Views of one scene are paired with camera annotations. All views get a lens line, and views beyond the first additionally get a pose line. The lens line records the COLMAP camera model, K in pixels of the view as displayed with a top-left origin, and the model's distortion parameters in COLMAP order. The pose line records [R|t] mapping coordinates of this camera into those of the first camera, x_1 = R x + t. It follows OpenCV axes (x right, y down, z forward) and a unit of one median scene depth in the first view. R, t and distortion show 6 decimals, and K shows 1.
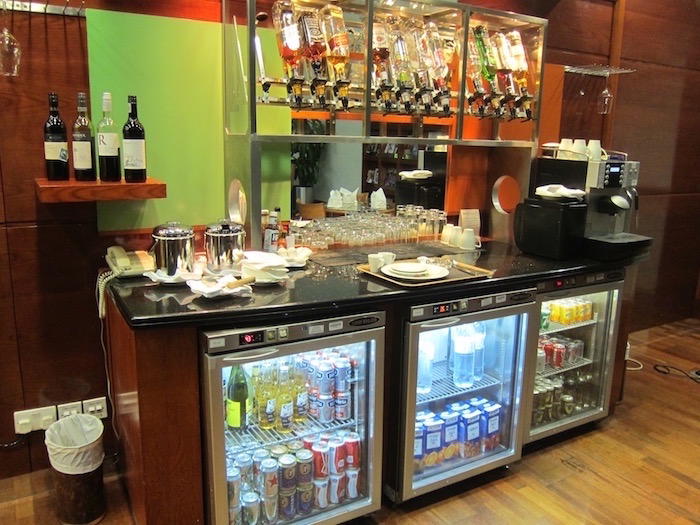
lens RADIAL K [[588.5, 0, 350.0], [0, 588.5, 262.5], [0, 0, 1]] dist [-0.052906, 0.010271]
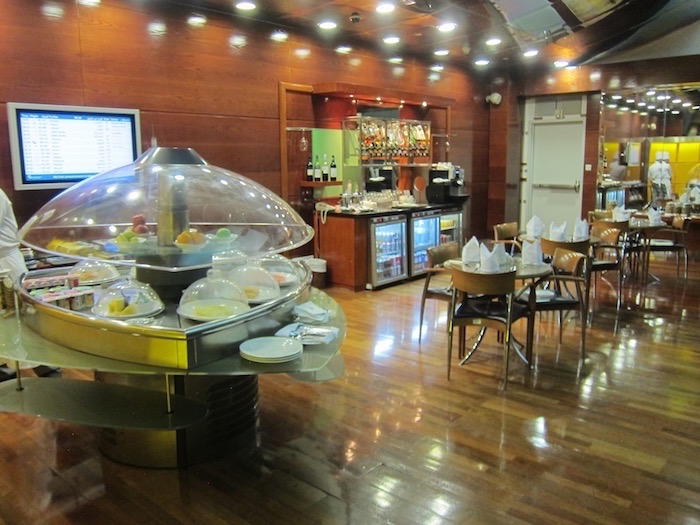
lens RADIAL K [[588.5, 0, 350.0], [0, 588.5, 262.5], [0, 0, 1]] dist [-0.052906, 0.010271]
pose [[0.949347, -0.089089, 0.301336, -0.998297], [0.099973, 0.994772, -0.020859, 0.303775], [-0.297902, 0.049928, 0.953290, -1.653249]]
